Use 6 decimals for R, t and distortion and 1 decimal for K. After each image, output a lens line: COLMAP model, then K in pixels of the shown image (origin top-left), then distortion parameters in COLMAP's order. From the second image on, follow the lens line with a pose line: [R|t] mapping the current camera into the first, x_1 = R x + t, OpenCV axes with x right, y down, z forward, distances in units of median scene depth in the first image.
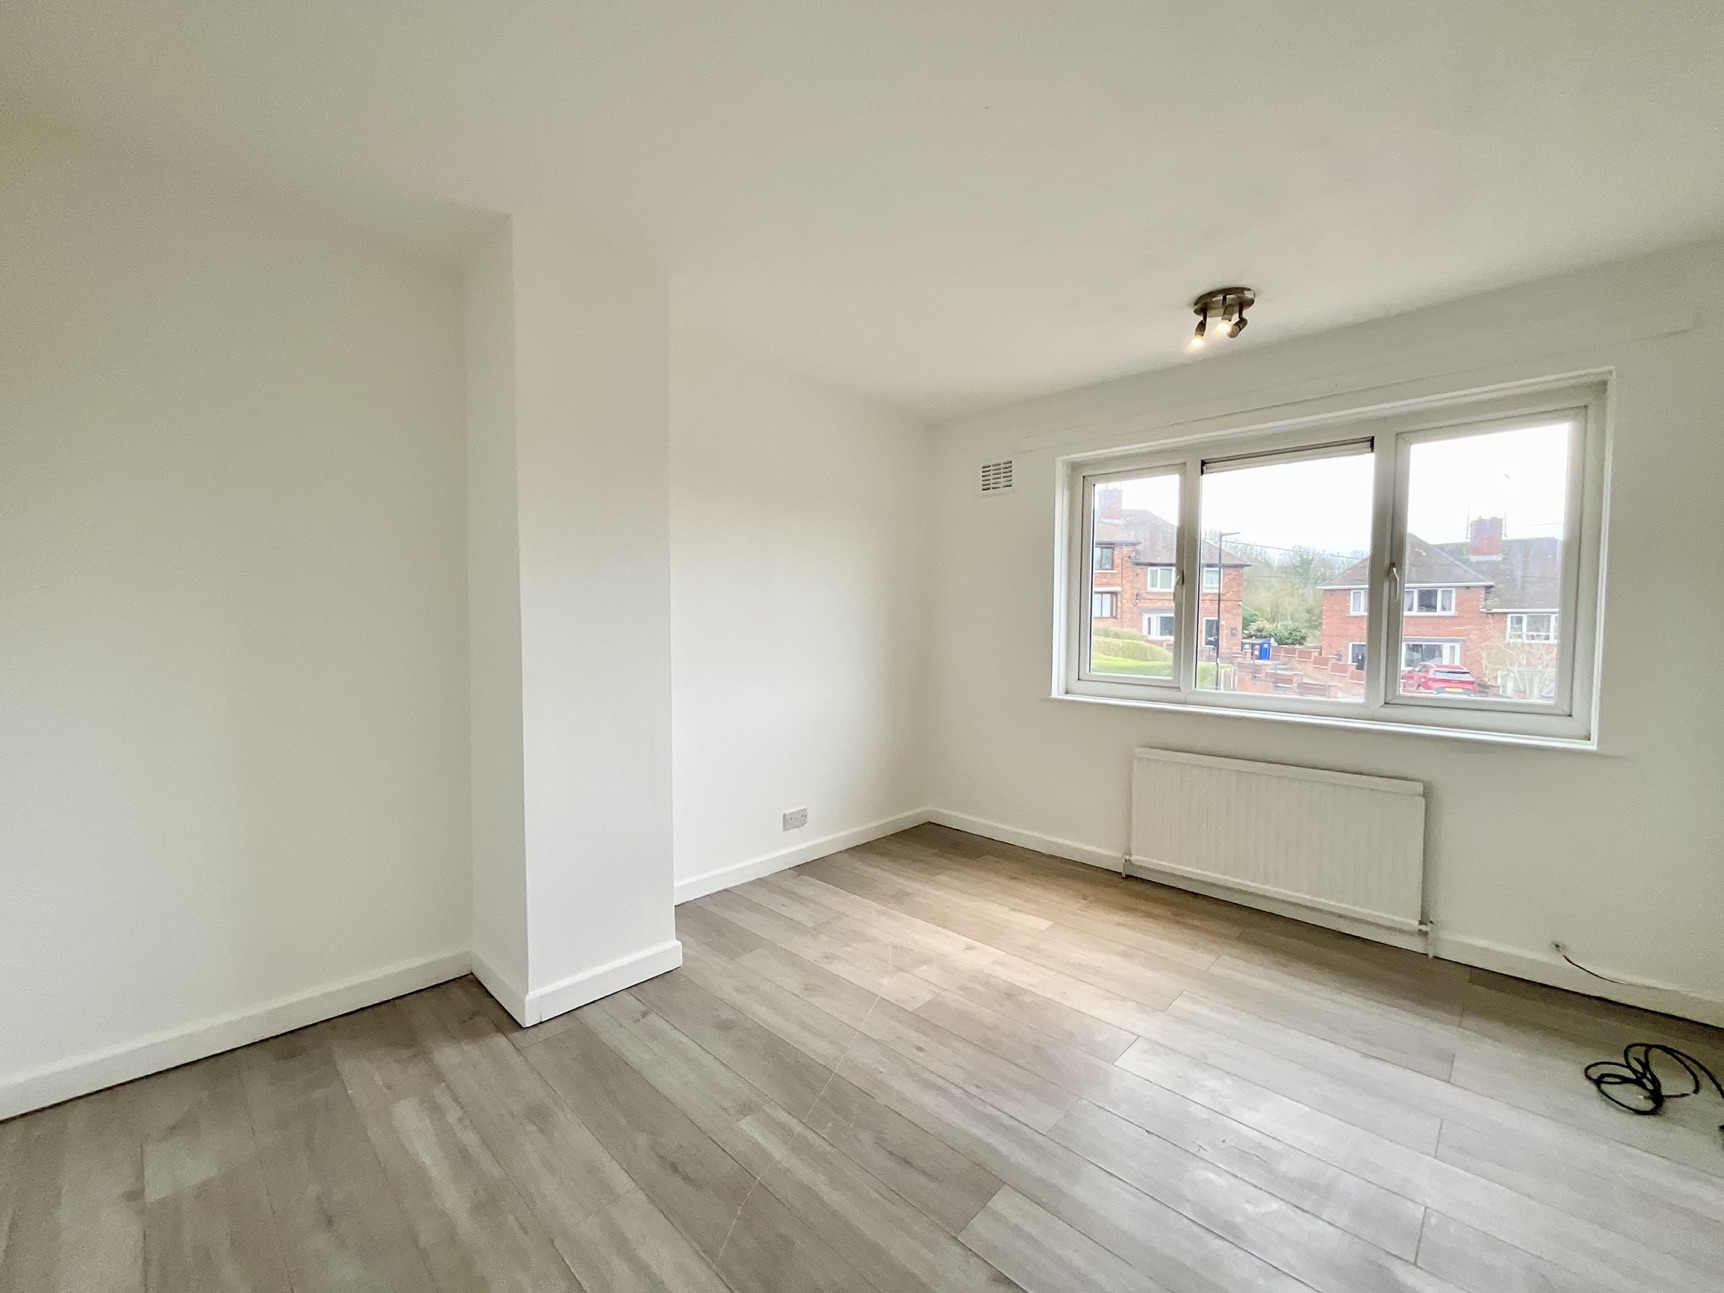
lens RADIAL K [[697.2, 0, 867.7], [0, 697.2, 651.2], [0, 0, 1]] dist [-0.004102, 0.002073]
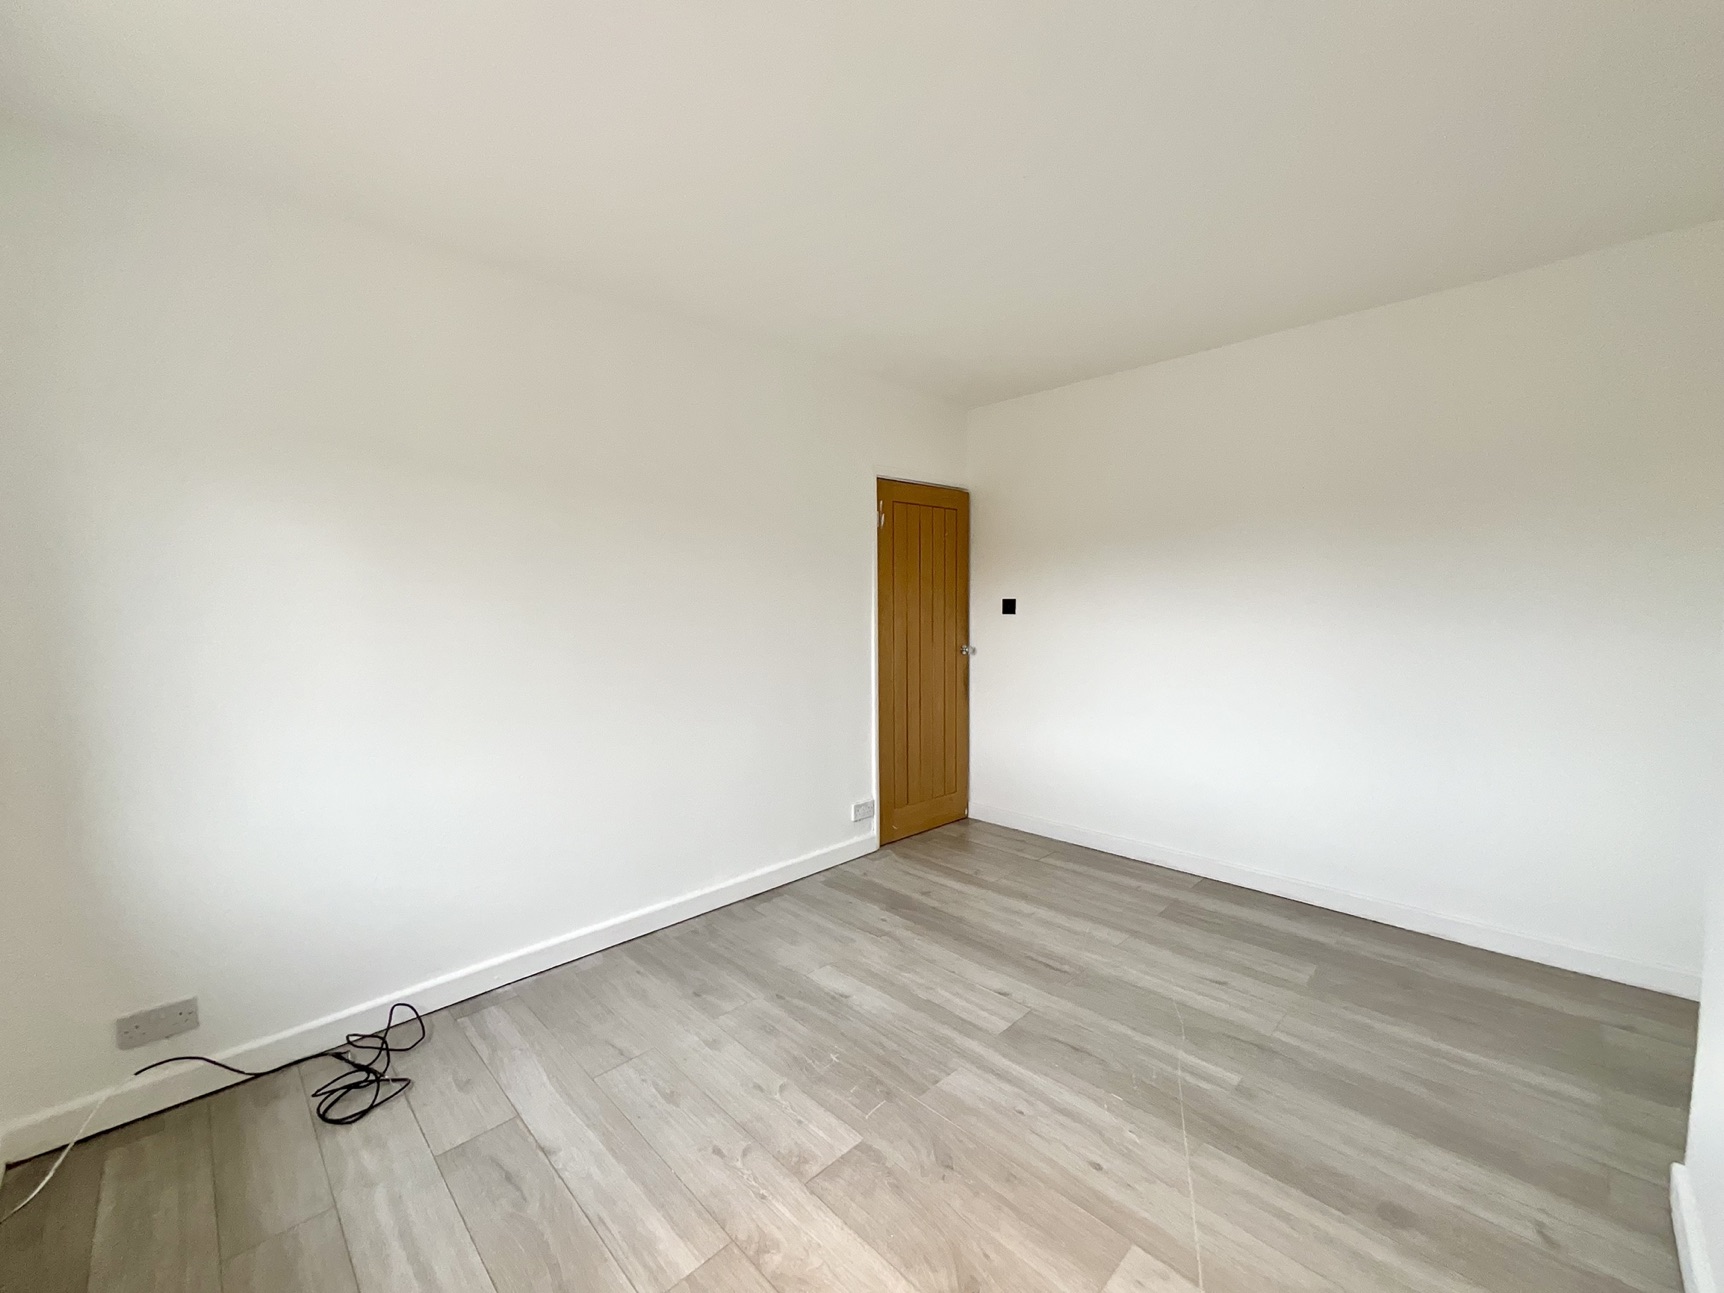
lens RADIAL K [[697.2, 0, 866.9], [0, 697.2, 650.3], [0, 0, 1]] dist [-0.004102, 0.002073]
pose [[-0.999424, 0.003660, 0.033738, 0.343048], [0.007441, 0.993608, 0.112644, -0.114479], [-0.033110, 0.112830, -0.993062, 1.928857]]
